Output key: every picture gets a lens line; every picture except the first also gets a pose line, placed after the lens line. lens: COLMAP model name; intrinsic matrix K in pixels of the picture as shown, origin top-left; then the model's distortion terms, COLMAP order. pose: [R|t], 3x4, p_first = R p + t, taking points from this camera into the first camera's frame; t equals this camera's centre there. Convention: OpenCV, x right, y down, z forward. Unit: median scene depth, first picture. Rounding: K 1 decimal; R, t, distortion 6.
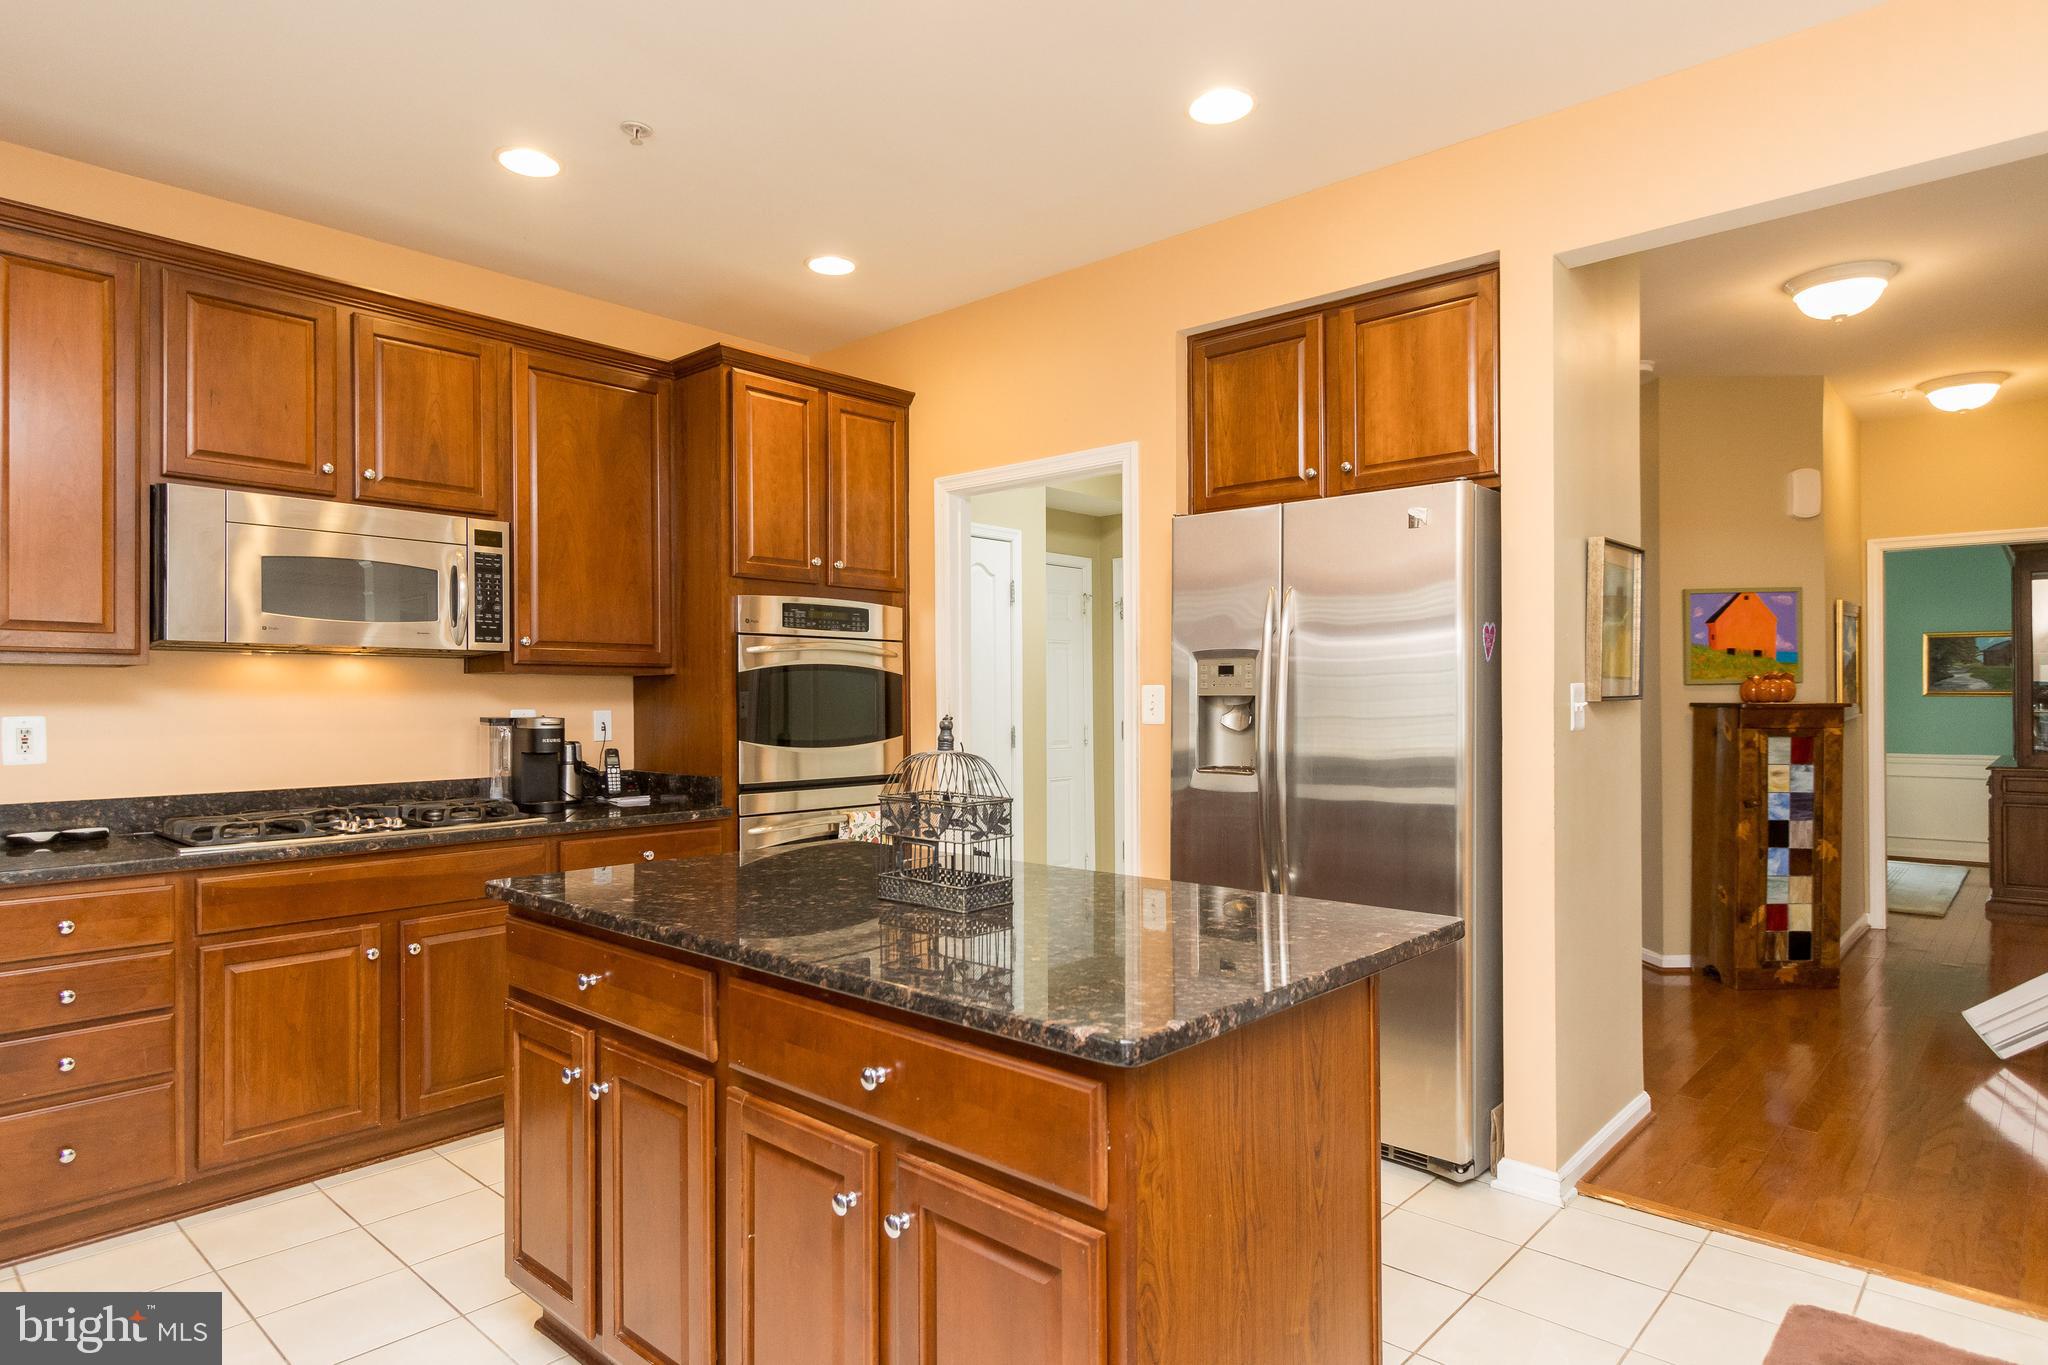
lens RADIAL K [[1134.0, 0, 1007.9], [0, 1134.0, 699.6], [0, 0, 1]] dist [0.010690, -0.000777]
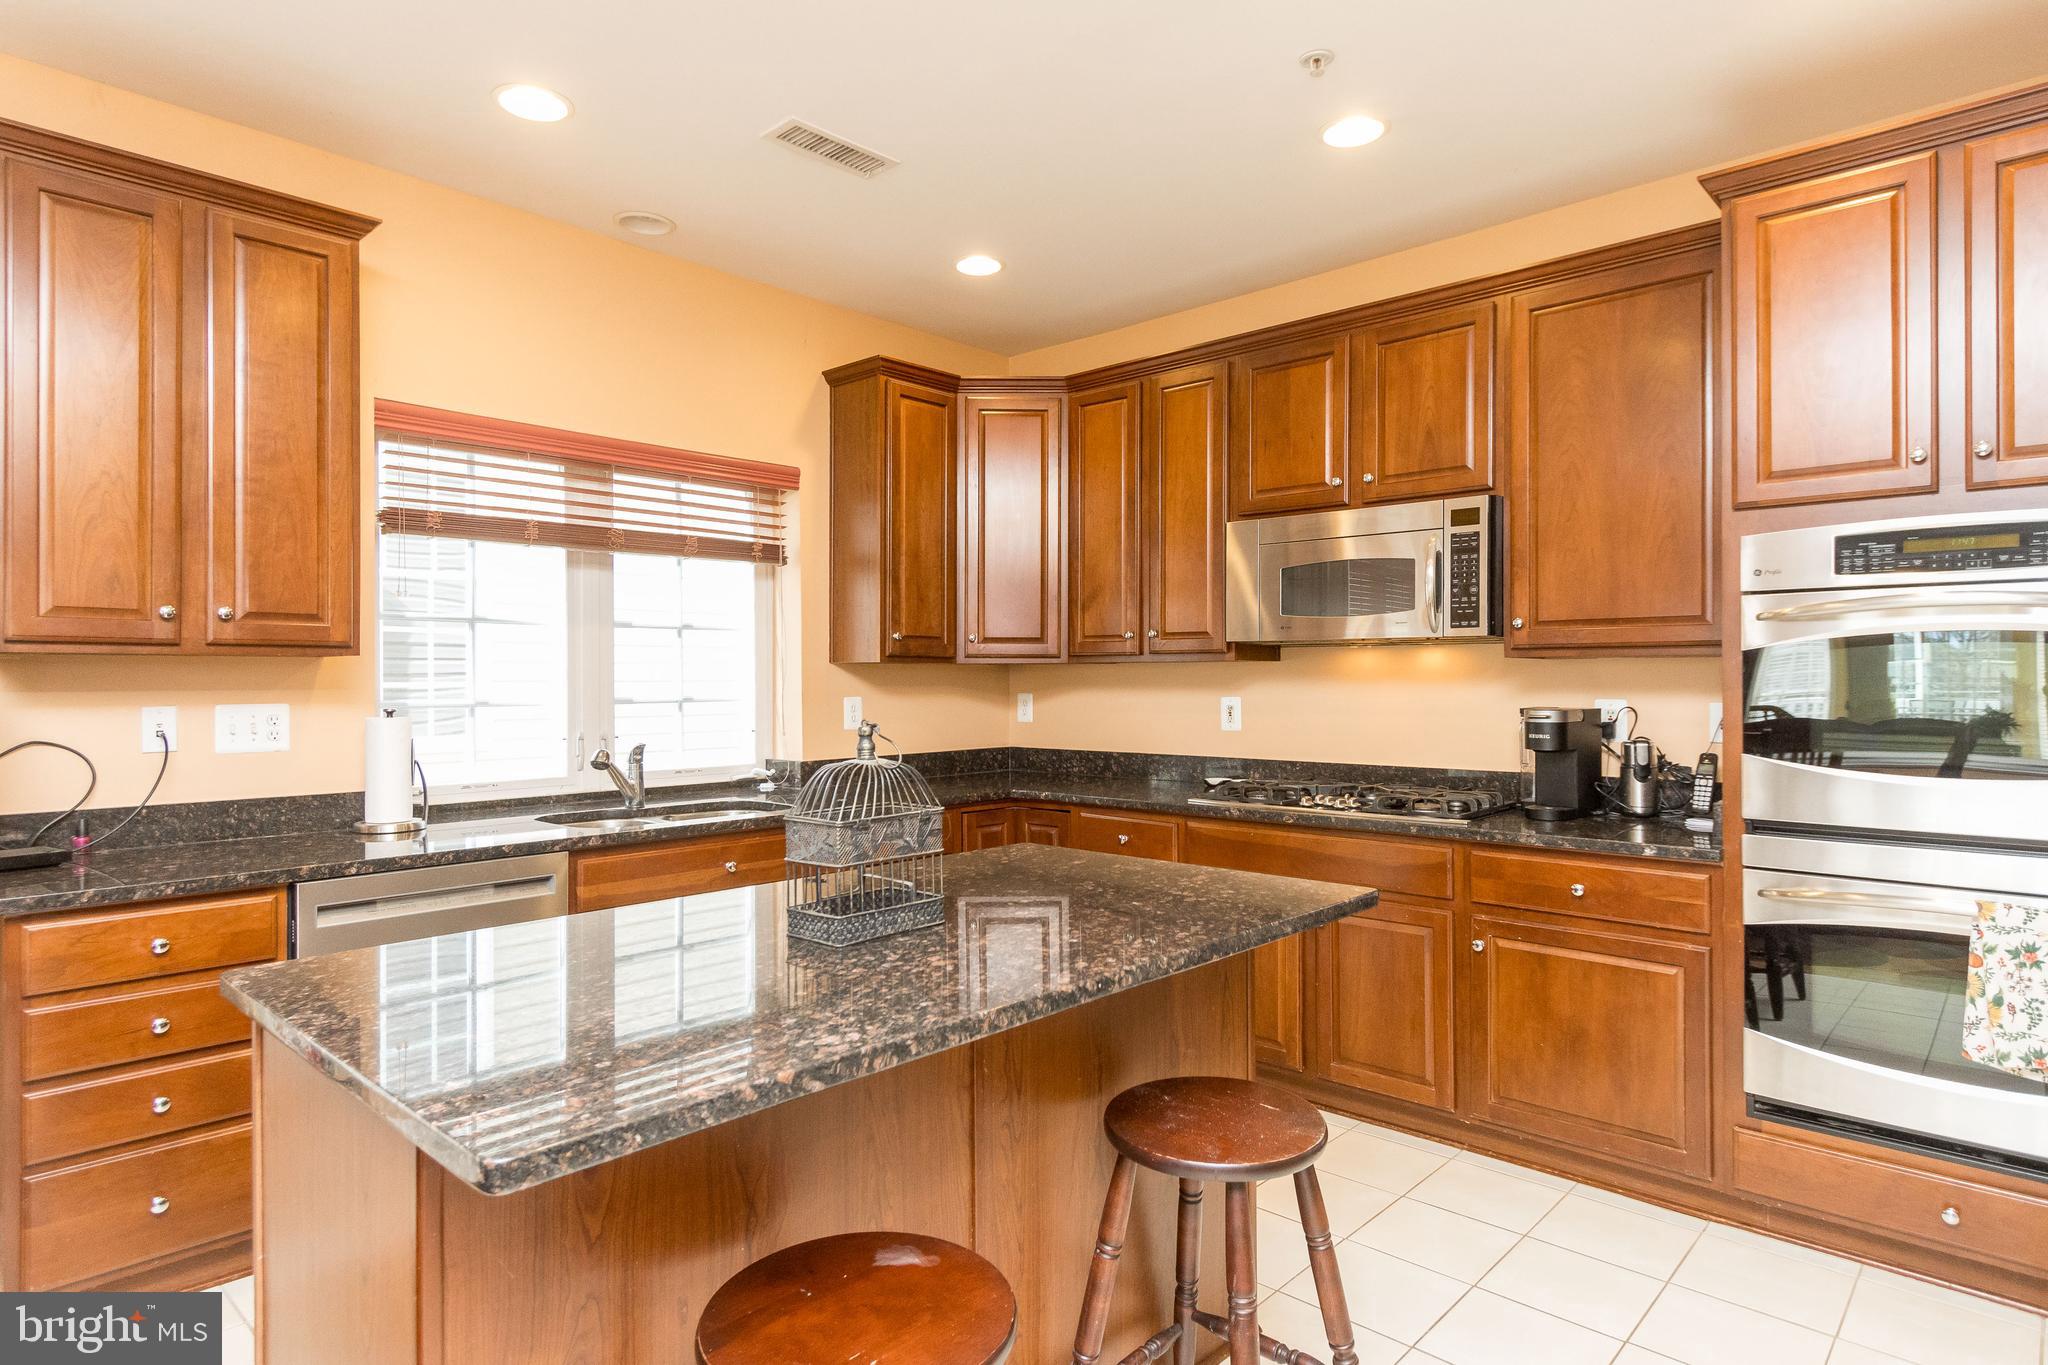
lens RADIAL K [[1134.0, 0, 1024.2], [0, 1134.0, 677.4], [0, 0, 1]] dist [0.010690, -0.000777]
pose [[0.000811, 0.003088, -0.999995, 0.454060], [0.001932, 0.999993, 0.003089, -0.011801], [0.999998, -0.001934, 0.000805, 0.597514]]
